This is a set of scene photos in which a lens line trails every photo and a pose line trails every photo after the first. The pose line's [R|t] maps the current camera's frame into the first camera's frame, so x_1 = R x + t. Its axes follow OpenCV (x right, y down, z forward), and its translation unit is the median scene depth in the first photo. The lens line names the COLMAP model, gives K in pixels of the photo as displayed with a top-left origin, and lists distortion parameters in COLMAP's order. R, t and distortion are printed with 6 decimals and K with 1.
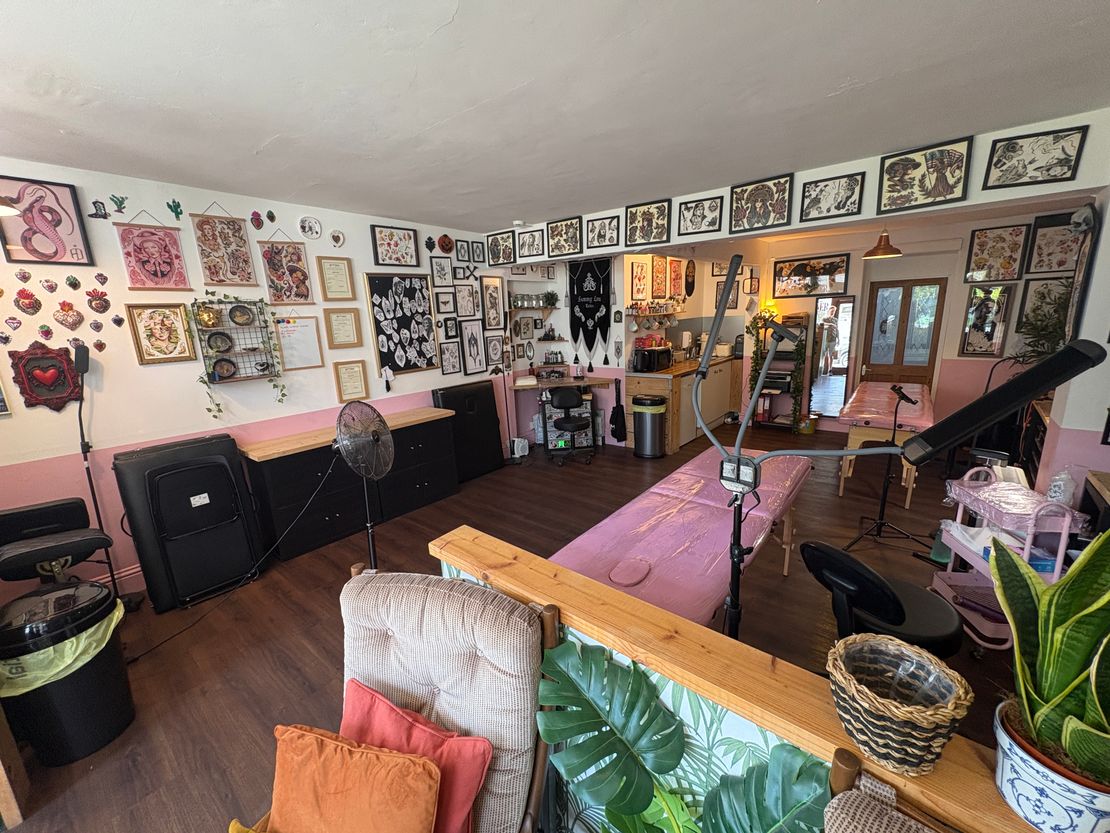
lens RADIAL K [[443.4, 0, 552.8], [0, 443.4, 416.0], [0, 0, 1]] dist [0.000404, 0.000024]
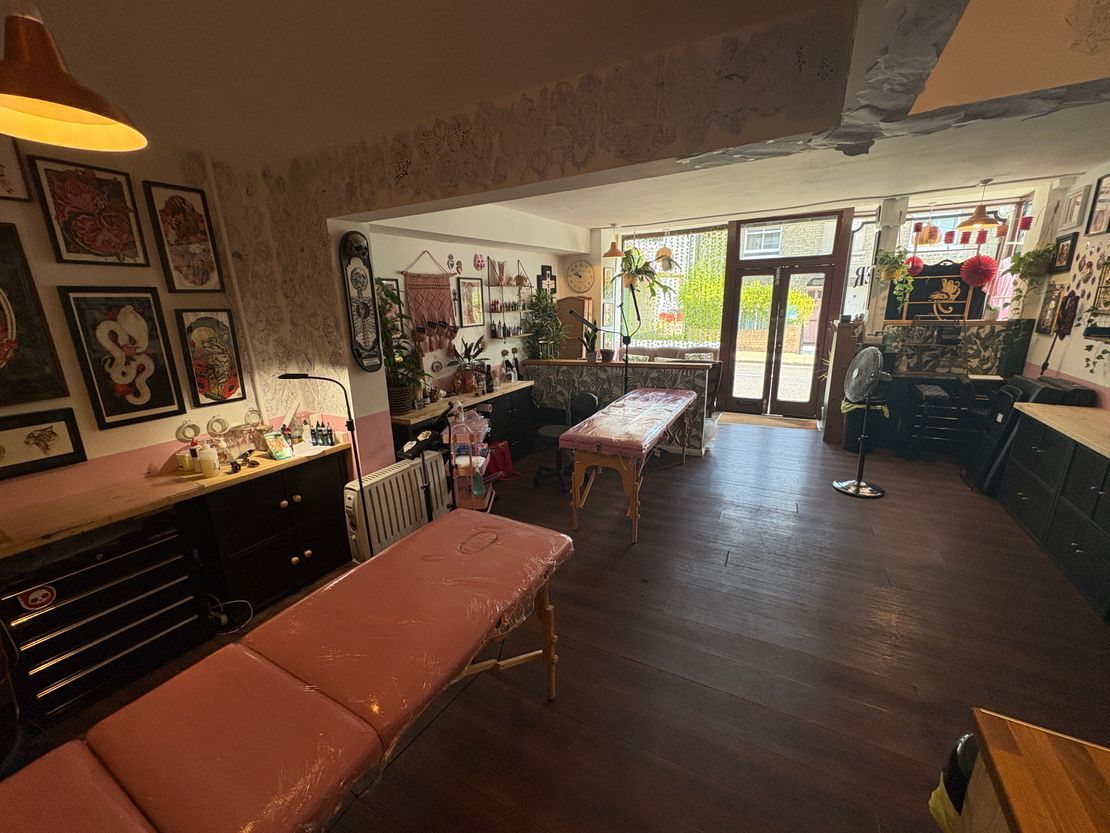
lens RADIAL K [[443.4, 0, 552.8], [0, 443.4, 416.0], [0, 0, 1]] dist [0.000404, 0.000024]
pose [[-0.976159, 0.116182, -0.183344, 0.500722], [0.018492, 0.886129, 0.463069, -0.300985], [0.216267, 0.448639, -0.867151, 1.225425]]
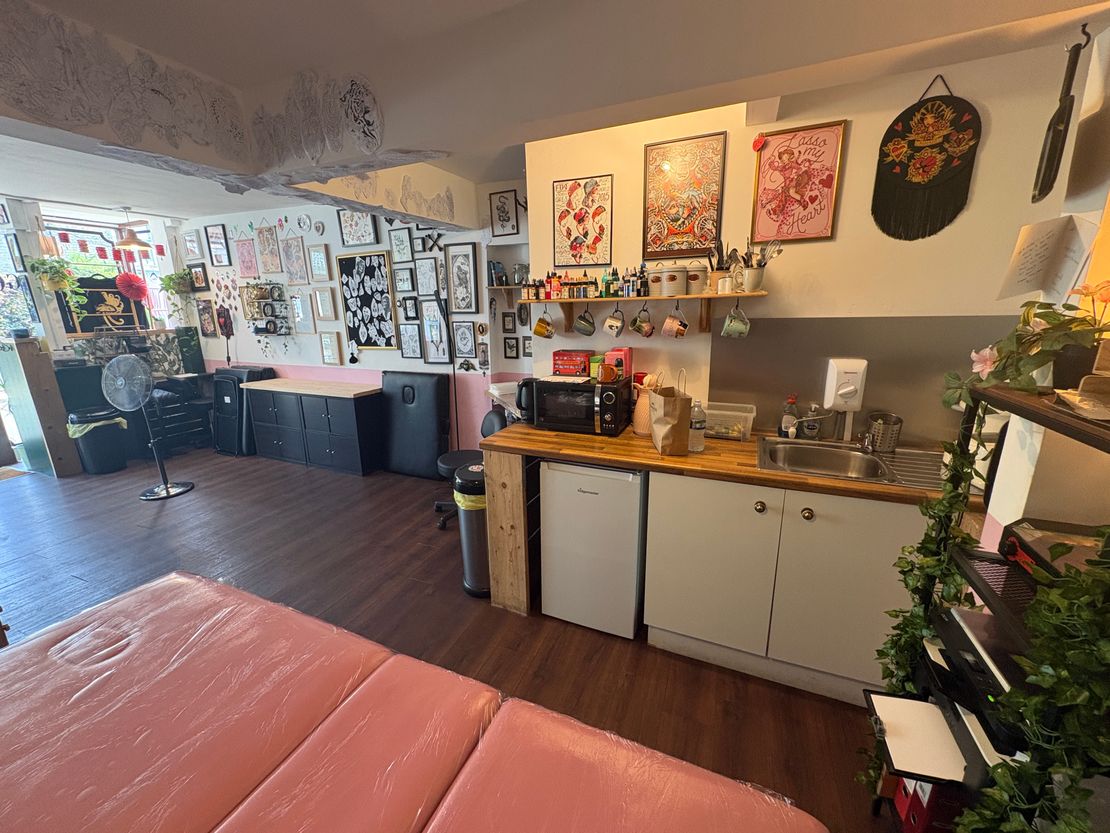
lens RADIAL K [[443.4, 0, 552.8], [0, 443.4, 416.0], [0, 0, 1]] dist [0.000404, 0.000024]
pose [[0.296629, 0.272309, -0.915346, 0.794975], [-0.212113, 0.953330, 0.214871, -0.261609], [0.931139, 0.130420, 0.340546, 1.058149]]
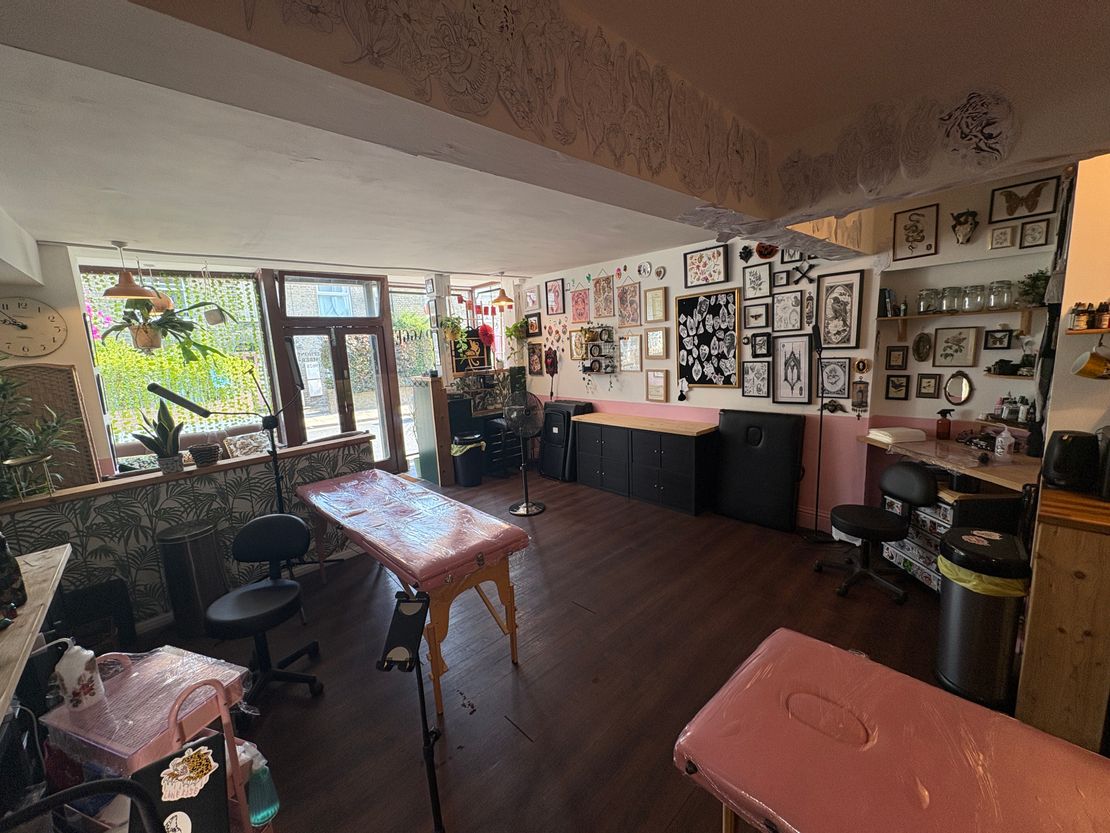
lens RADIAL K [[443.4, 0, 552.8], [0, 443.4, 416.0], [0, 0, 1]] dist [0.000404, 0.000024]
pose [[-0.122423, 0.206265, -0.970808, 0.730884], [-0.166260, 0.960080, 0.224952, -0.205873], [0.978453, 0.188946, -0.083243, 0.750238]]
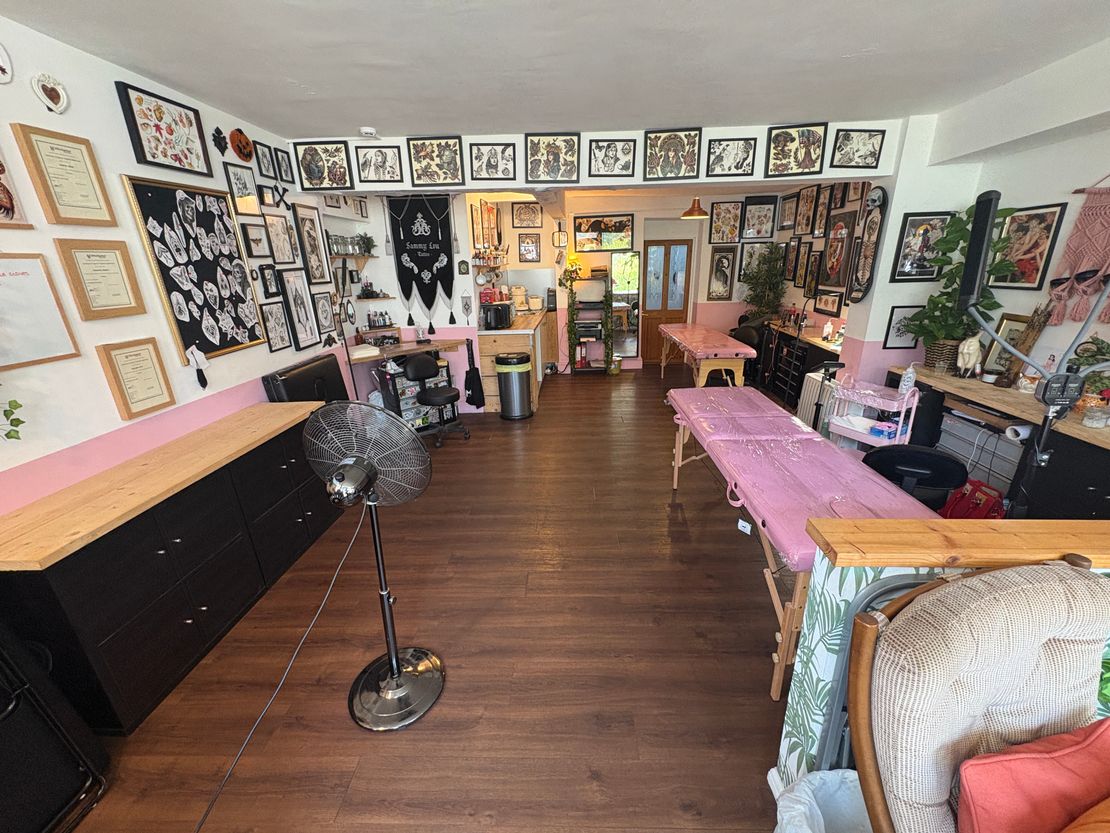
lens RADIAL K [[443.4, 0, 552.8], [0, 443.4, 416.0], [0, 0, 1]] dist [0.000404, 0.000024]
pose [[0.795947, -0.182230, 0.577287, -0.334132], [0.130925, 0.982866, 0.129742, -0.031797], [-0.591039, -0.027687, 0.806168, 0.220553]]
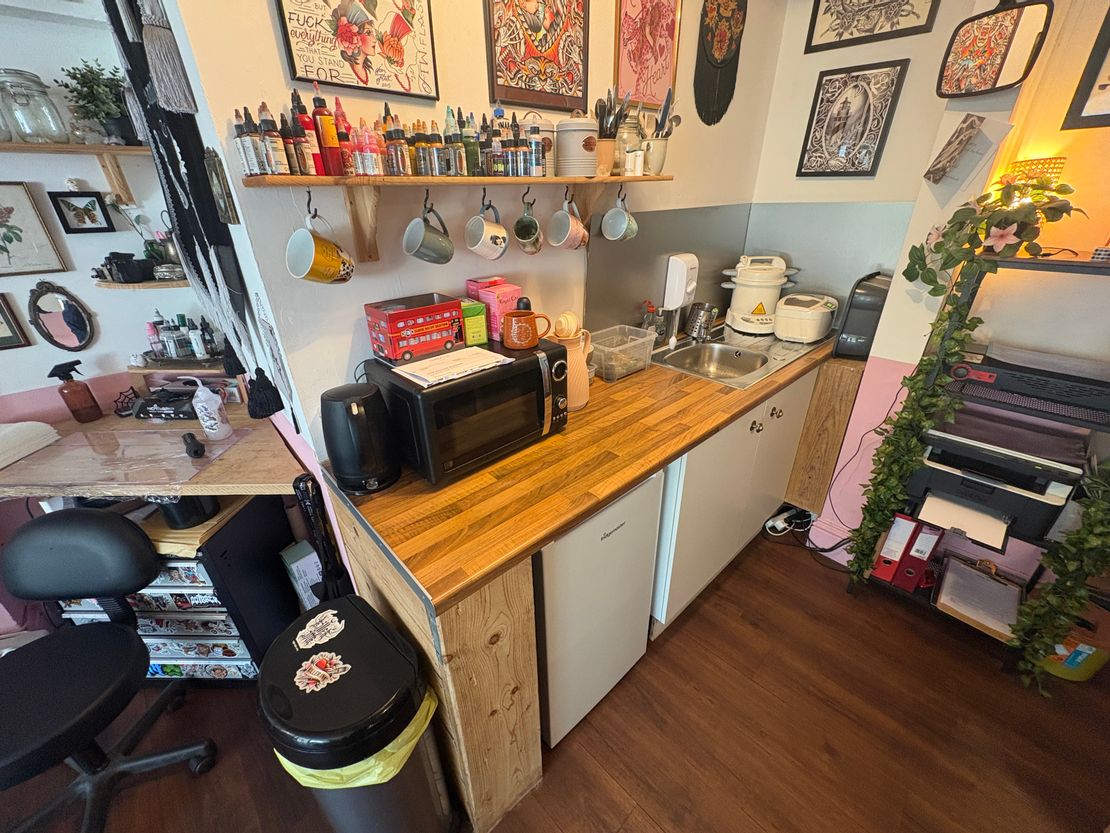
lens RADIAL K [[443.4, 0, 552.8], [0, 443.4, 416.0], [0, 0, 1]] dist [0.000404, 0.000024]
pose [[0.993052, 0.075233, -0.090486, 0.370967], [-0.051617, 0.969500, 0.239595, -0.226128], [0.105751, -0.233260, 0.966647, 1.005175]]
